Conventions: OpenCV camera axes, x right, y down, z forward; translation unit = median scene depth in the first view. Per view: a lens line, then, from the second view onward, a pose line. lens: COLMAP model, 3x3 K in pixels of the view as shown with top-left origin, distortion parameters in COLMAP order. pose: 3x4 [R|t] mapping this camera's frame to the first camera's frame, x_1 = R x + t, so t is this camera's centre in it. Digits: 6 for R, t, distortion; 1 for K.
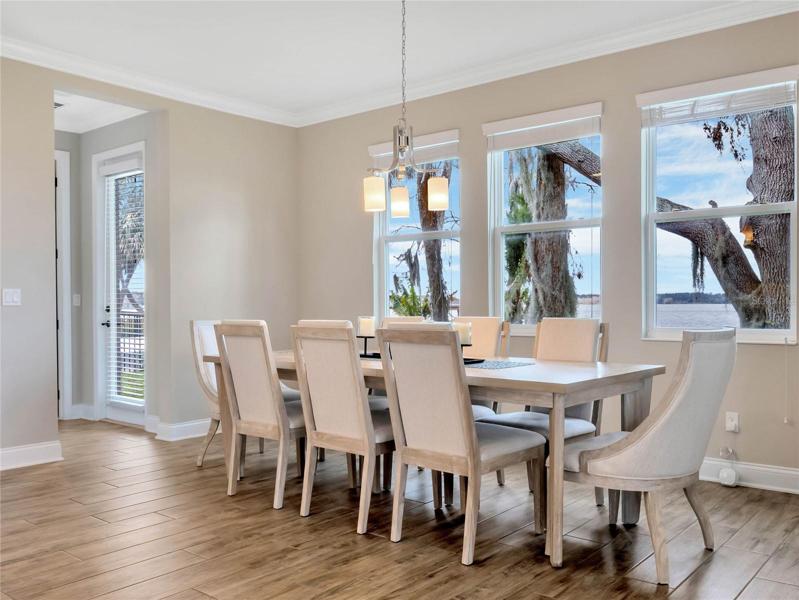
lens RADIAL K [[680.9, 0, 405.2], [0, 680.9, 310.9], [0, 0, 1]] dist [0.003824, -0.011633]
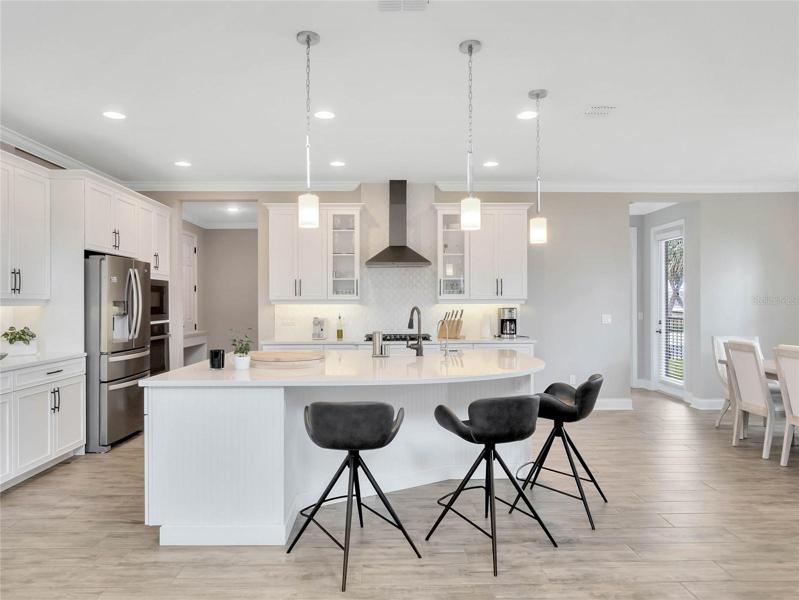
lens RADIAL K [[531.6, 0, 397.3], [0, 531.6, 304.6], [0, 0, 1]] dist [-0.004951, -0.002348]
pose [[0.642709, 0.004939, -0.766095, 0.195106], [-0.005530, 0.999983, 0.001808, -0.067519], [0.766091, 0.003075, 0.642725, -0.439683]]
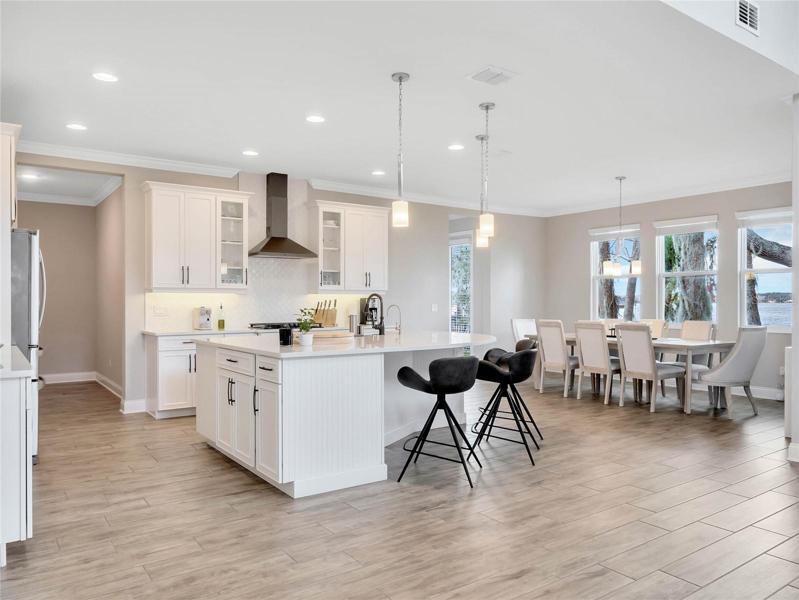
lens RADIAL K [[595.7, 0, 398.1], [0, 595.7, 305.7], [0, 0, 1]] dist [-0.005917, 0.001890]
pose [[0.966083, 0.006605, -0.258145, -0.197873], [-0.006772, 0.999977, 0.000240, -0.032115], [0.258141, 0.001517, 0.966106, -1.101407]]
